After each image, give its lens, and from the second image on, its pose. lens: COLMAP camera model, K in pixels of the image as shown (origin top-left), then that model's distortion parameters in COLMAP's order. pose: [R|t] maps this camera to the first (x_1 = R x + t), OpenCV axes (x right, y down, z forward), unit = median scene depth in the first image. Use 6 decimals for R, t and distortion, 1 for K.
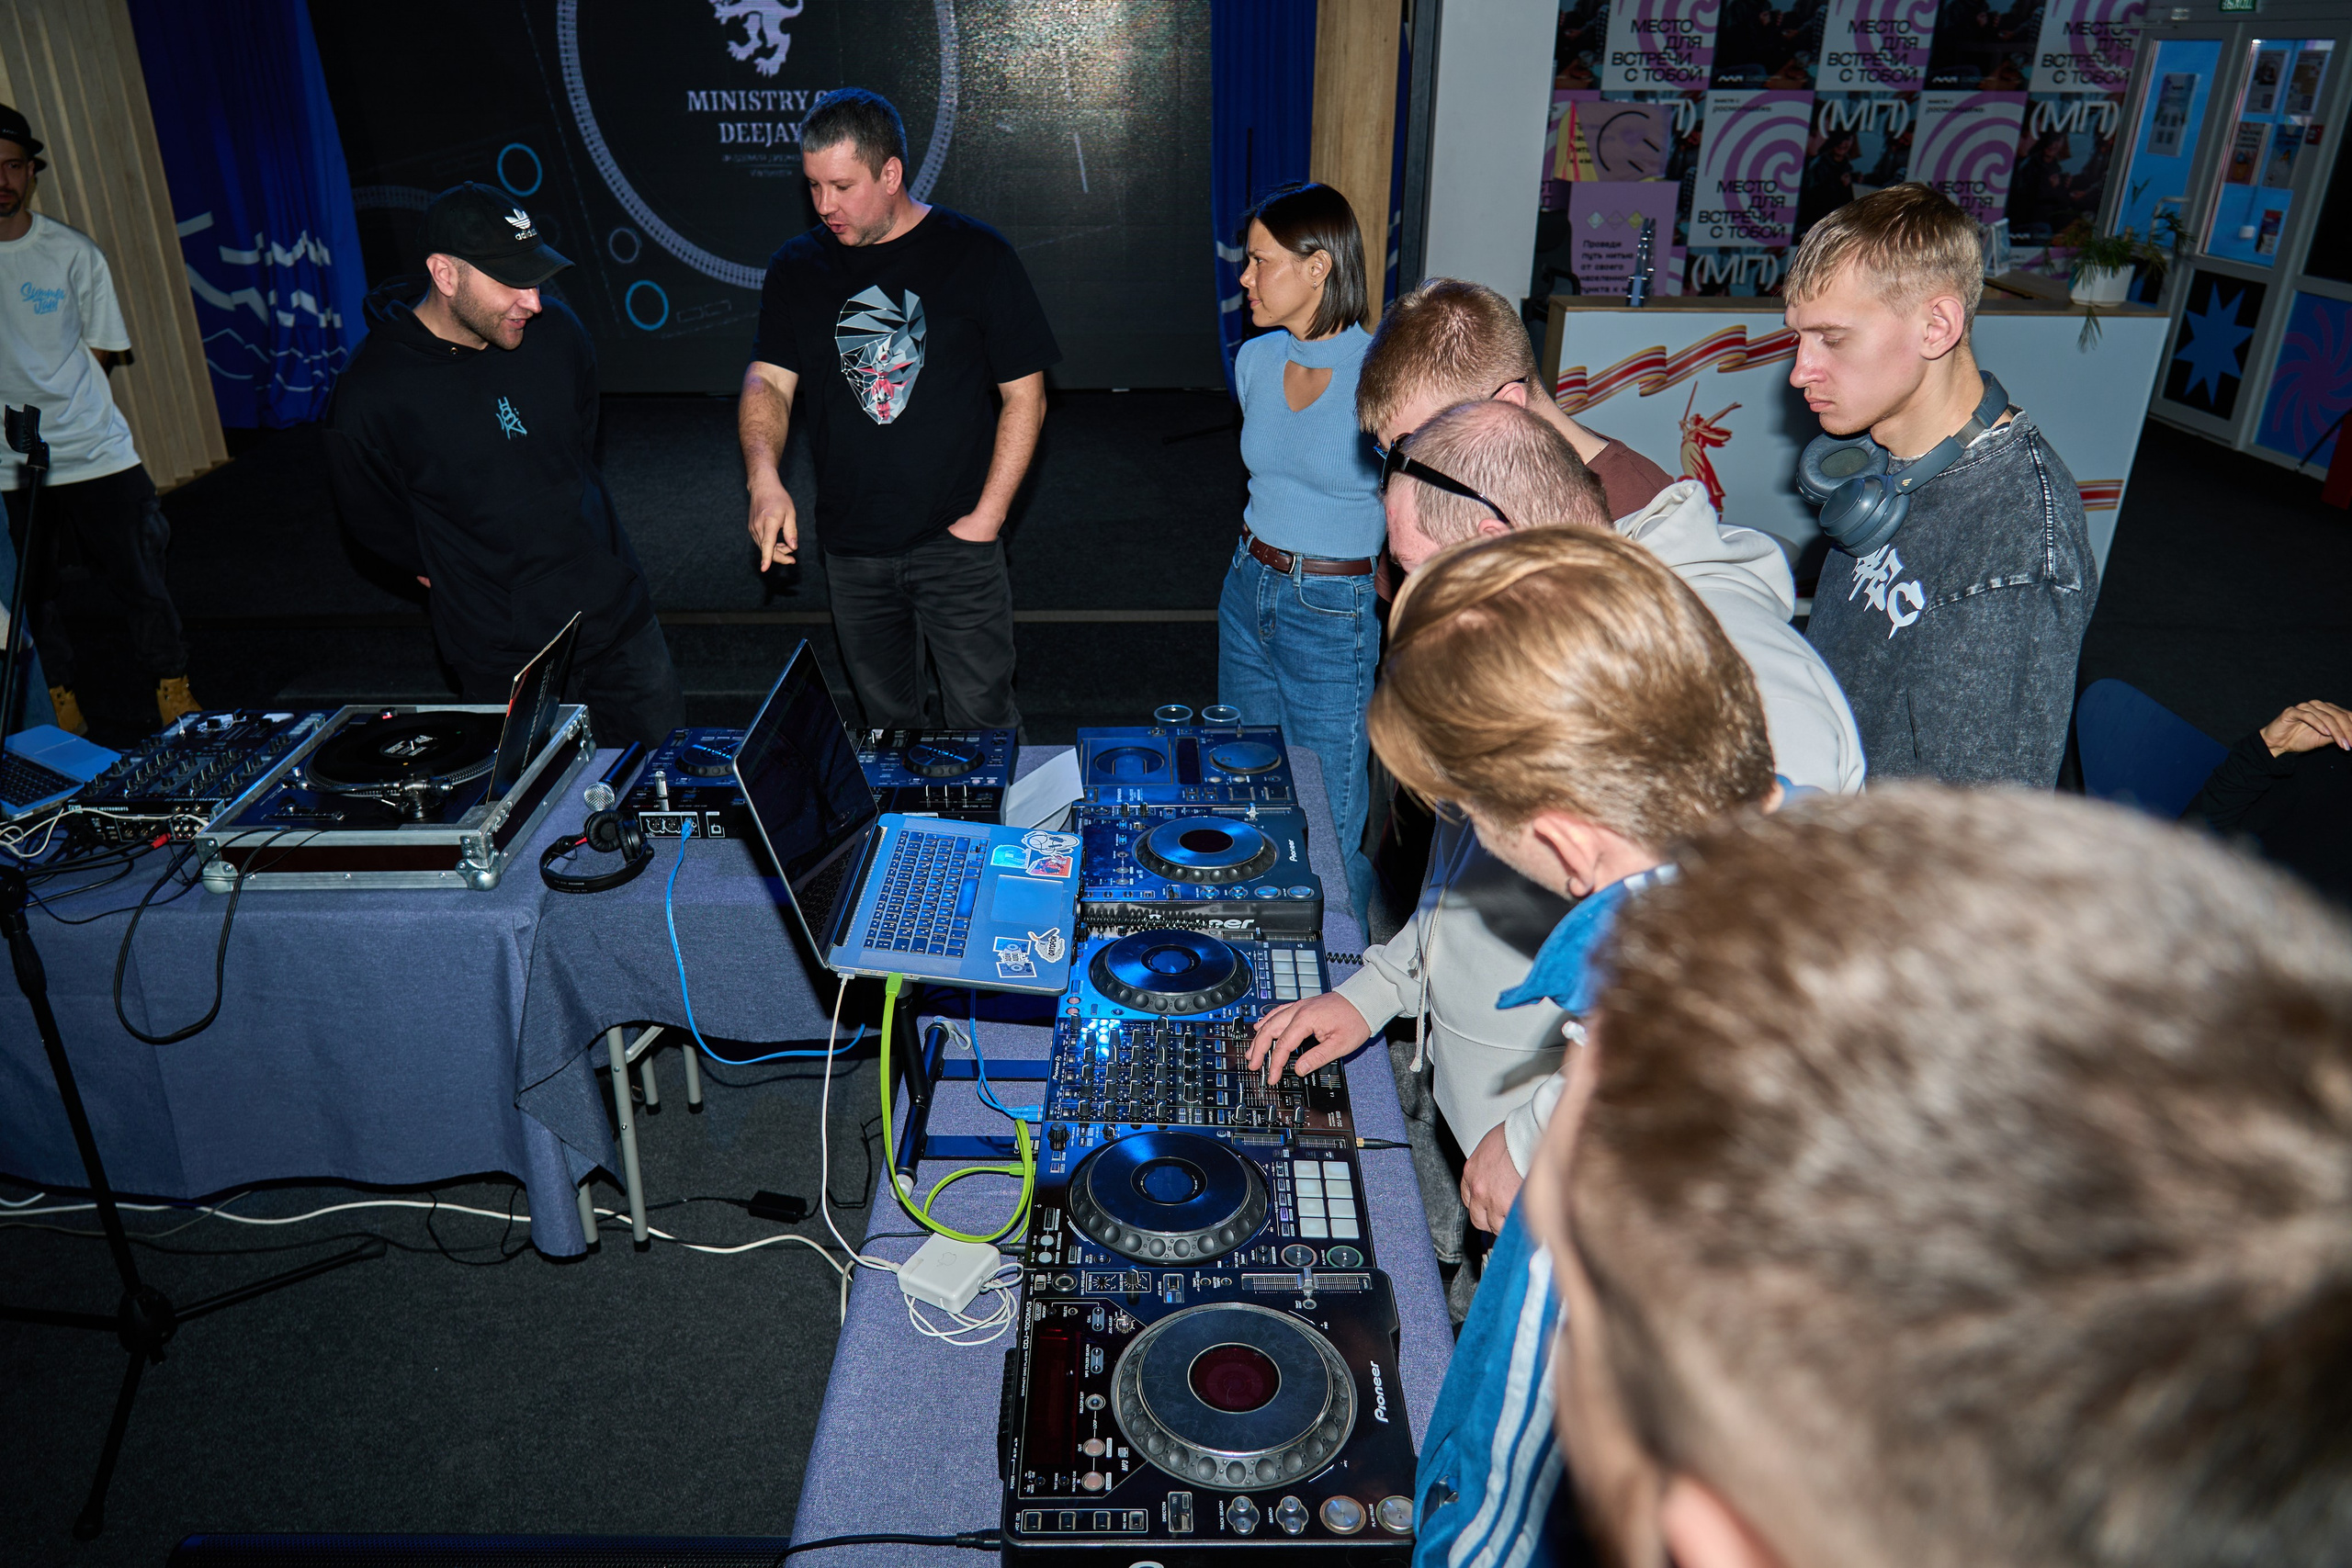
lens RADIAL K [[1618.6, 0, 1176.0], [0, 1618.6, 784.0], [0, 0, 1]] dist [-0.010388, 0.000681]
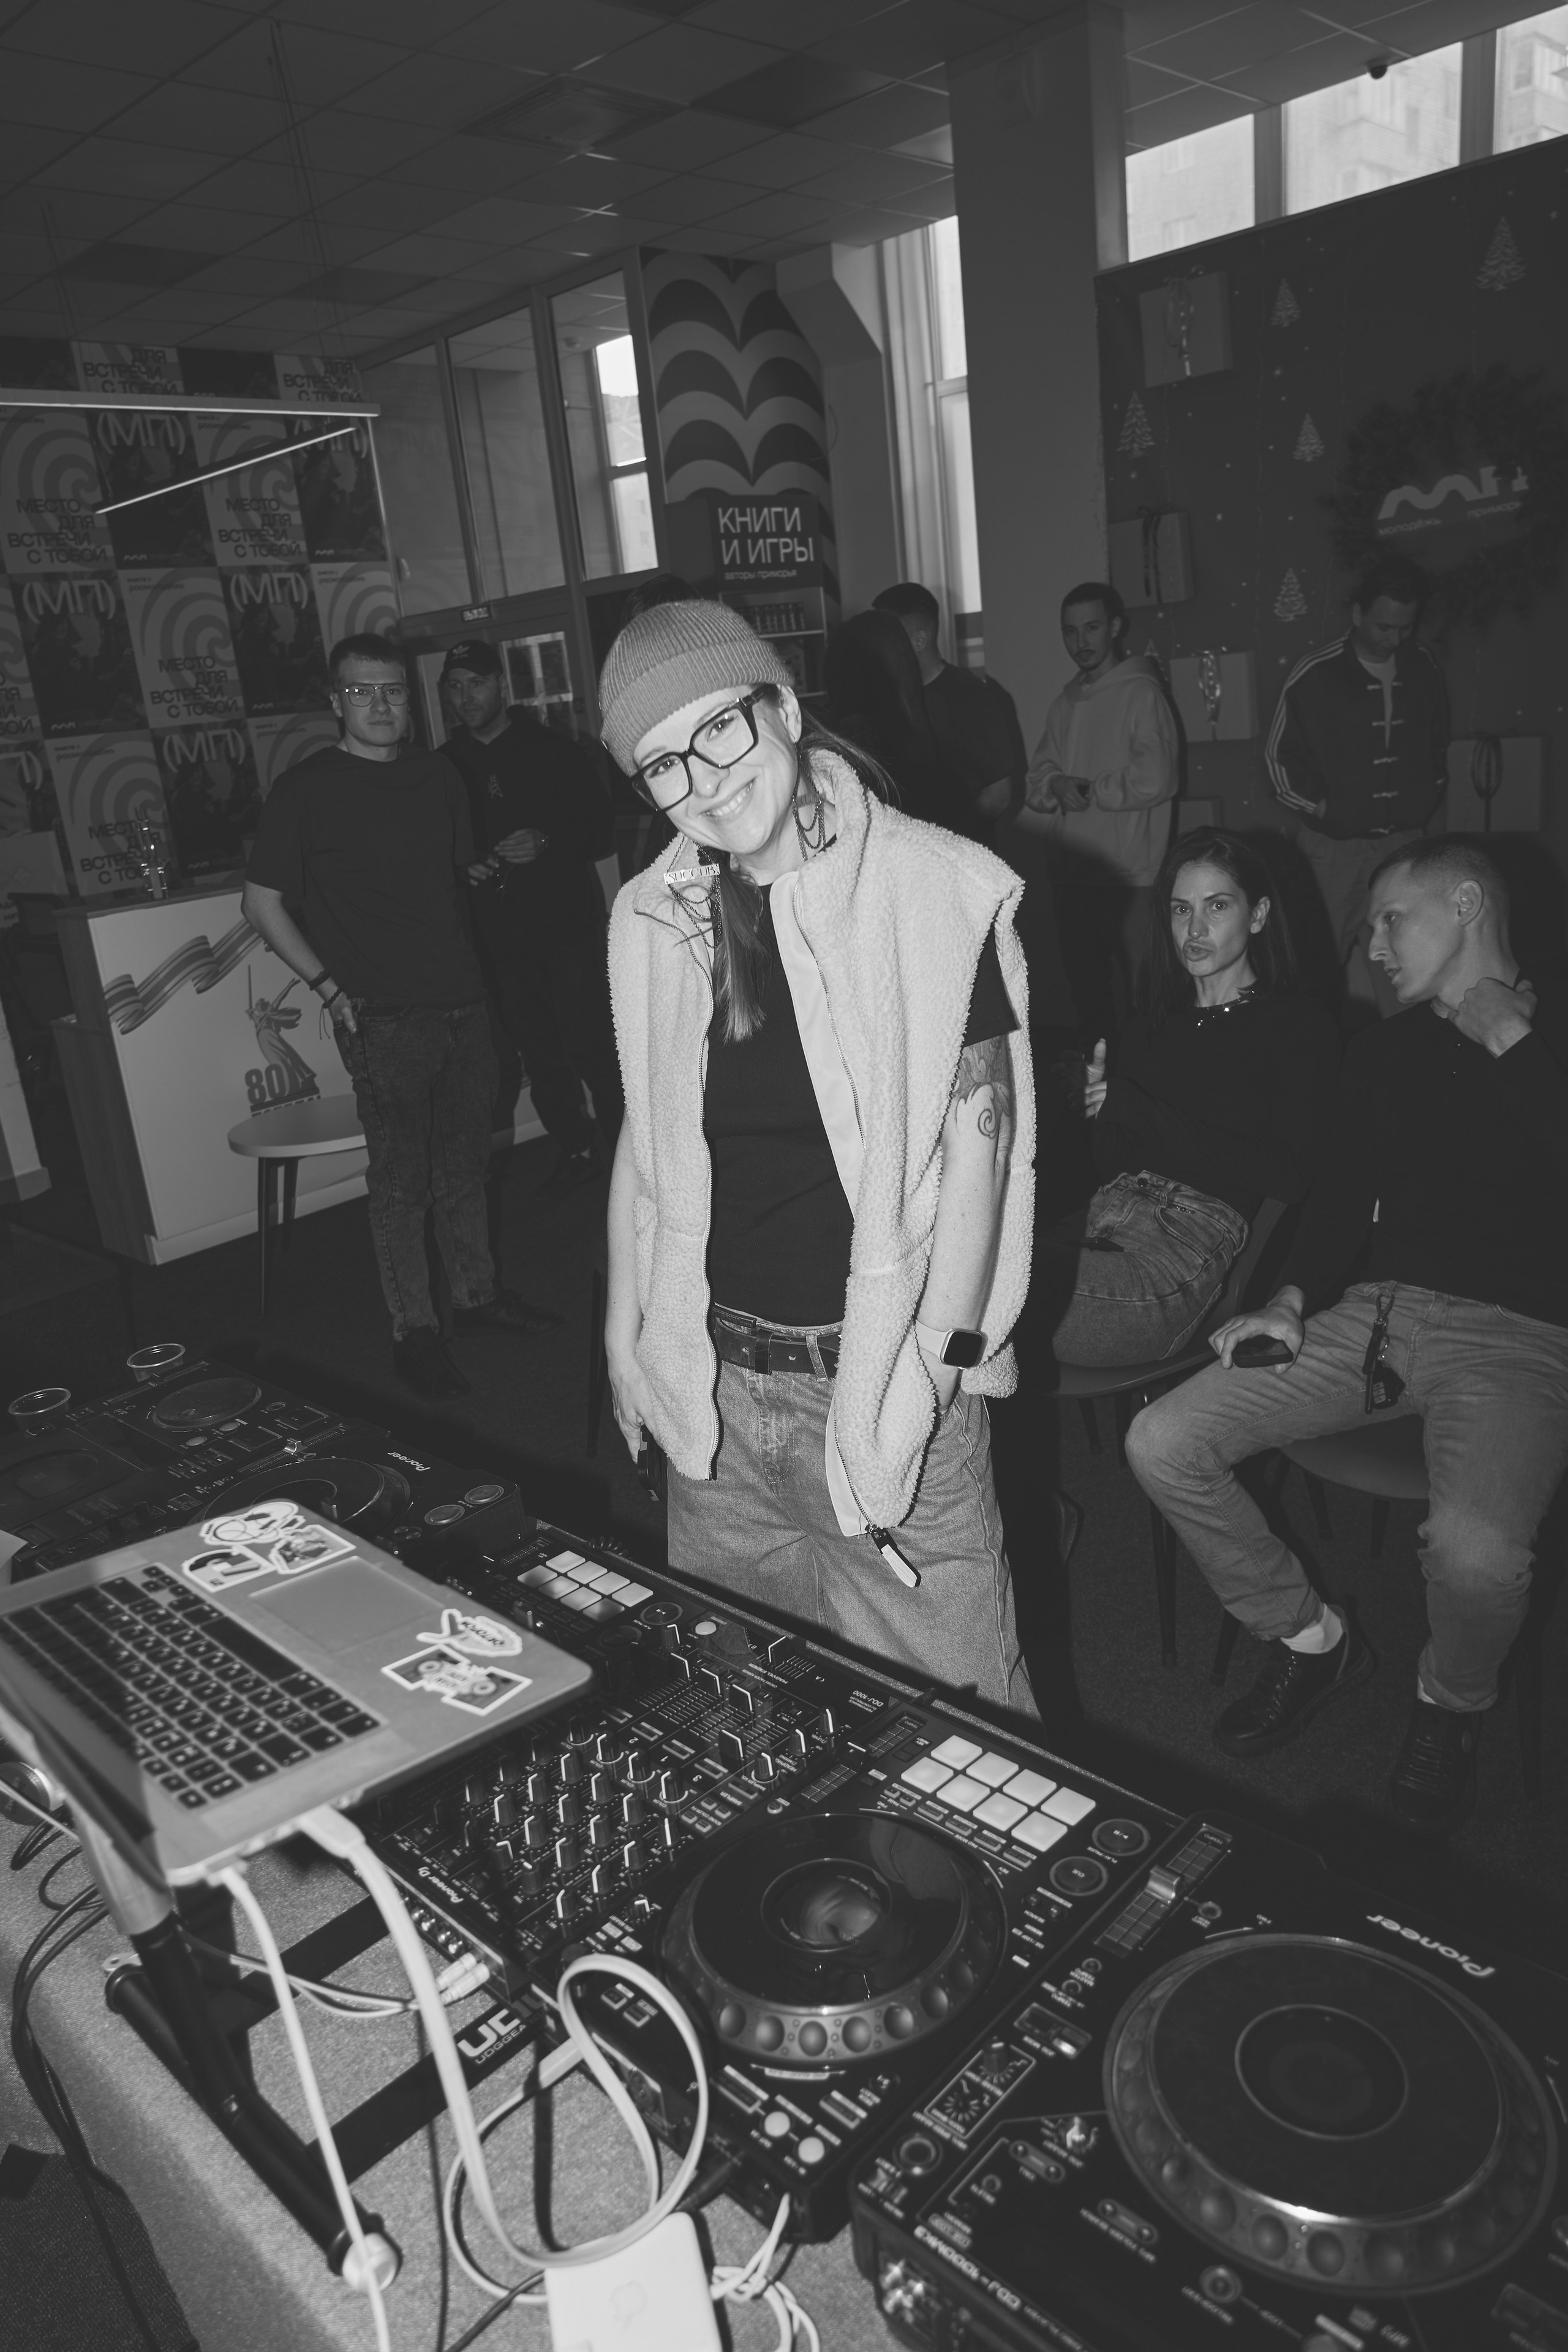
lens RADIAL K [[1618.8, 0, 784.0], [0, 1618.8, 1176.0], [0, 0, 1]] dist [-0.010388, 0.000681]
pose [[0.701809, -0.288625, 0.651275, -0.282852], [0.398999, 0.916644, -0.023731, 0.012588], [-0.590139, 0.276513, 0.758470, 0.446240]]
